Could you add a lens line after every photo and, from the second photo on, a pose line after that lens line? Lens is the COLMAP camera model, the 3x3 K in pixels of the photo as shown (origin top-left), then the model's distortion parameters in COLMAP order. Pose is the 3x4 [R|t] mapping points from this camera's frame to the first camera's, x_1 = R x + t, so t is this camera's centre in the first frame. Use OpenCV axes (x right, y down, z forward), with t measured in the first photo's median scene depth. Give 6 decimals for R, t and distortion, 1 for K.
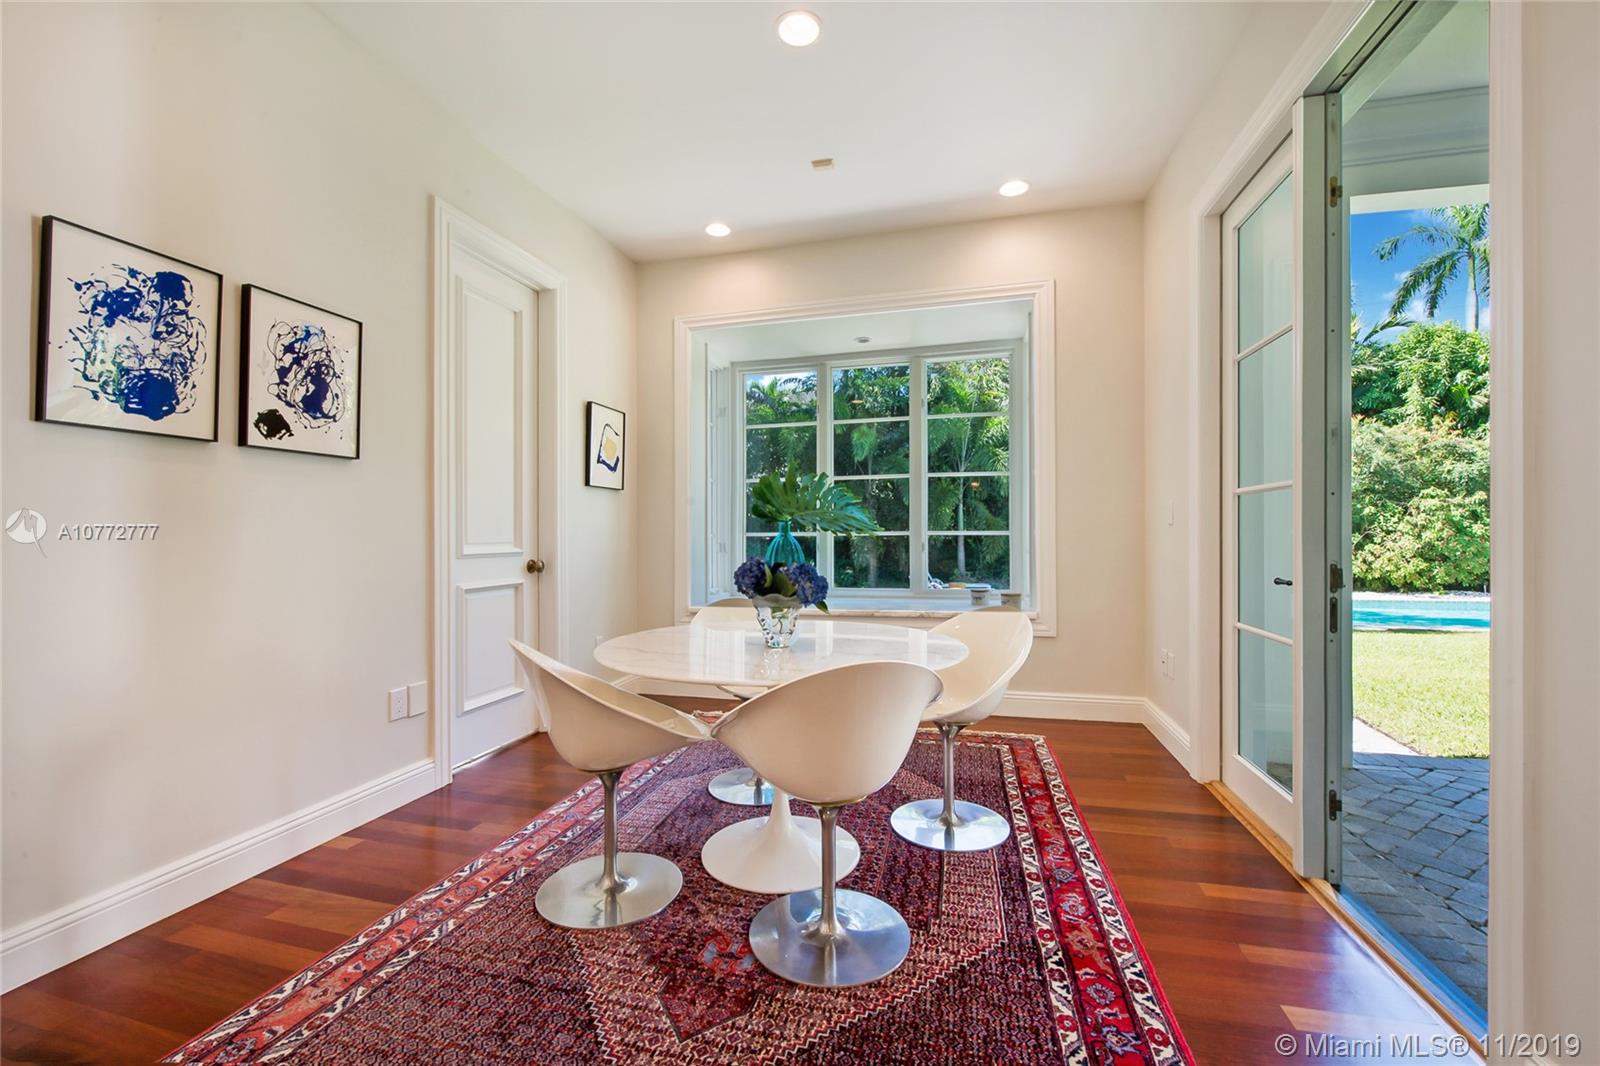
lens RADIAL K [[651.0, 0, 796.7], [0, 651.0, 532.3], [0, 0, 1]] dist [-0.003366, -0.000074]
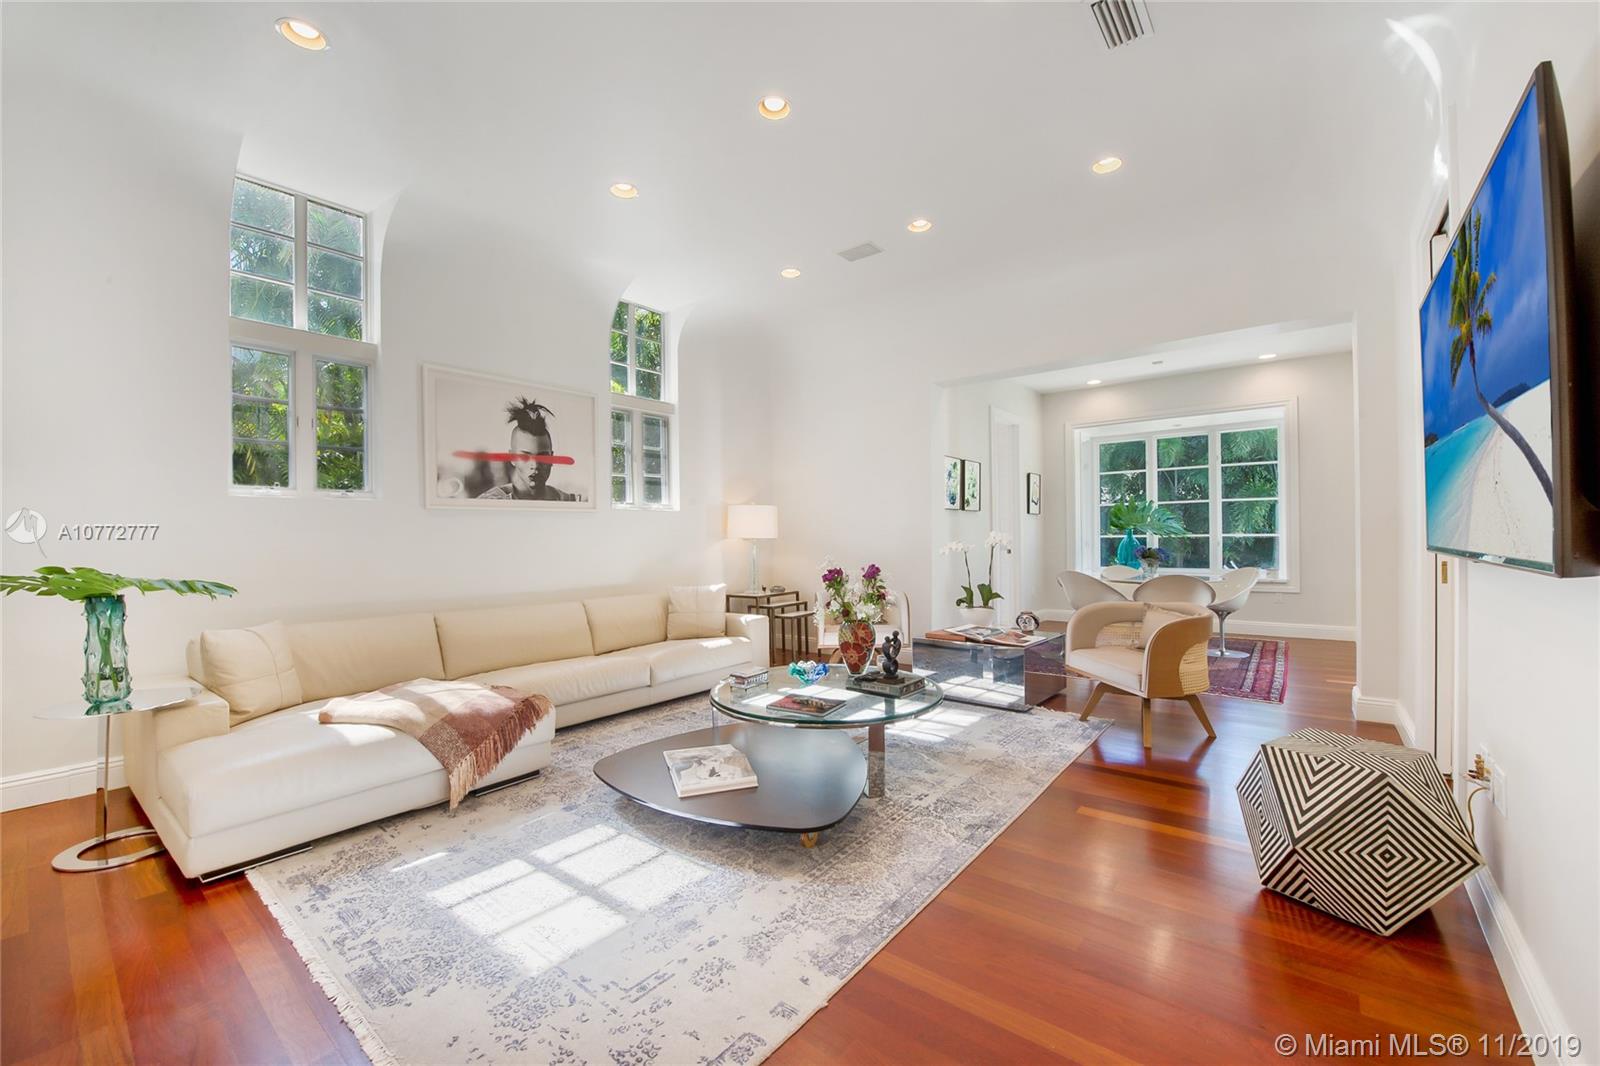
lens RADIAL K [[651.0, 0, 812.1], [0, 651.0, 532.9], [0, 0, 1]] dist [-0.003366, -0.000074]
pose [[0.923019, -0.005414, -0.384717, -0.133553], [0.005794, 0.999983, -0.000171, -0.010747], [0.384712, -0.002071, 0.923035, -0.998177]]
